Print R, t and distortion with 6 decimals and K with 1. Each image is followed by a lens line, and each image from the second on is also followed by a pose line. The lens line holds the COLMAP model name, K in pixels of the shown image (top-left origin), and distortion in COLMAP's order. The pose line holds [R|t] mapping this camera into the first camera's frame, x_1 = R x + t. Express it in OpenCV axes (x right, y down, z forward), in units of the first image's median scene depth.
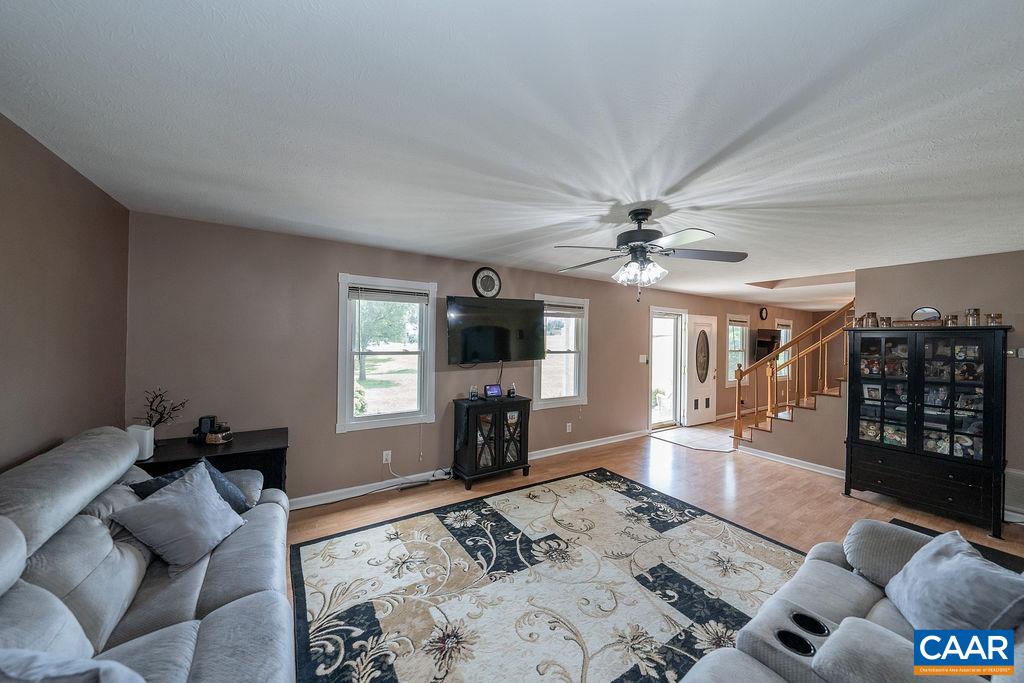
lens RADIAL K [[347.0, 0, 513.0], [0, 347.0, 338.7], [0, 0, 1]] dist [-0.002391, 0.000039]
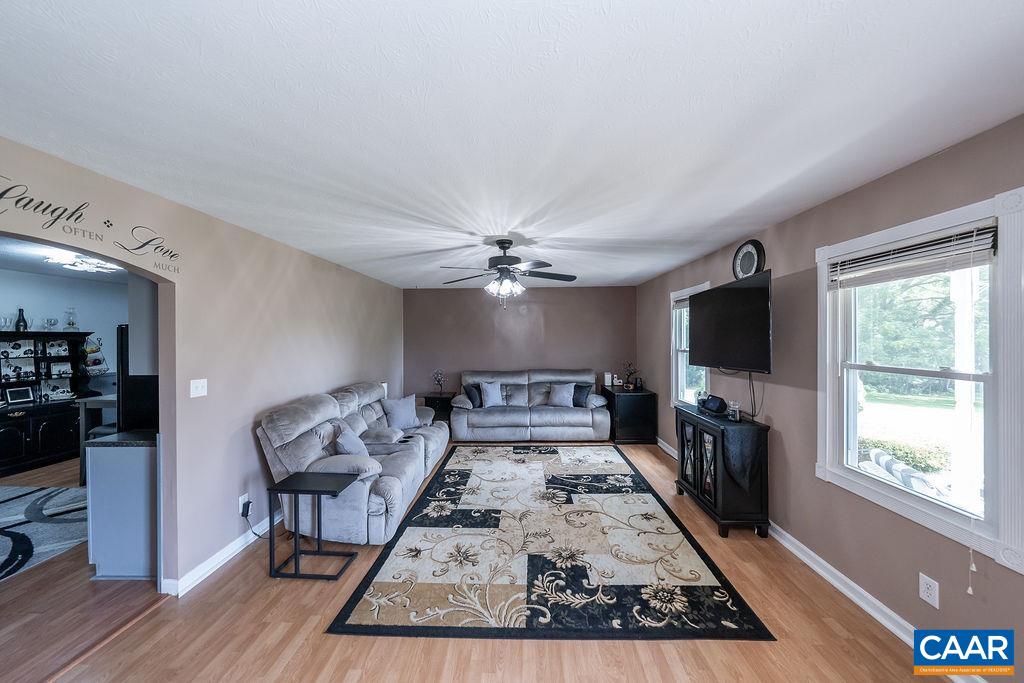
lens RADIAL K [[347.0, 0, 509.4], [0, 347.0, 338.2], [0, 0, 1]] dist [-0.002391, 0.000039]
pose [[-0.571614, -0.011454, -0.820443, 1.161940], [-0.004202, 0.999930, -0.011032, 0.014668], [0.820512, -0.002858, -0.571622, 1.434634]]
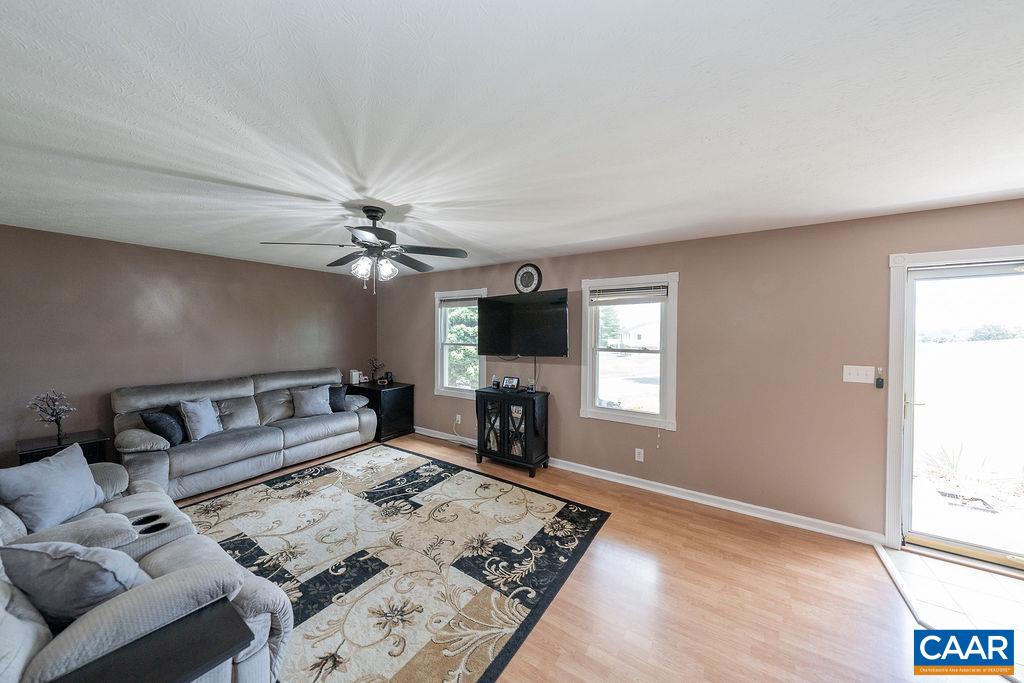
lens RADIAL K [[347.0, 0, 512.5], [0, 347.0, 337.4], [0, 0, 1]] dist [-0.002391, 0.000039]
pose [[0.402028, -0.000875, -0.915627, 1.210855], [-0.000195, 0.999999, -0.001041, 0.018566], [0.915627, 0.000597, 0.402027, 0.780914]]
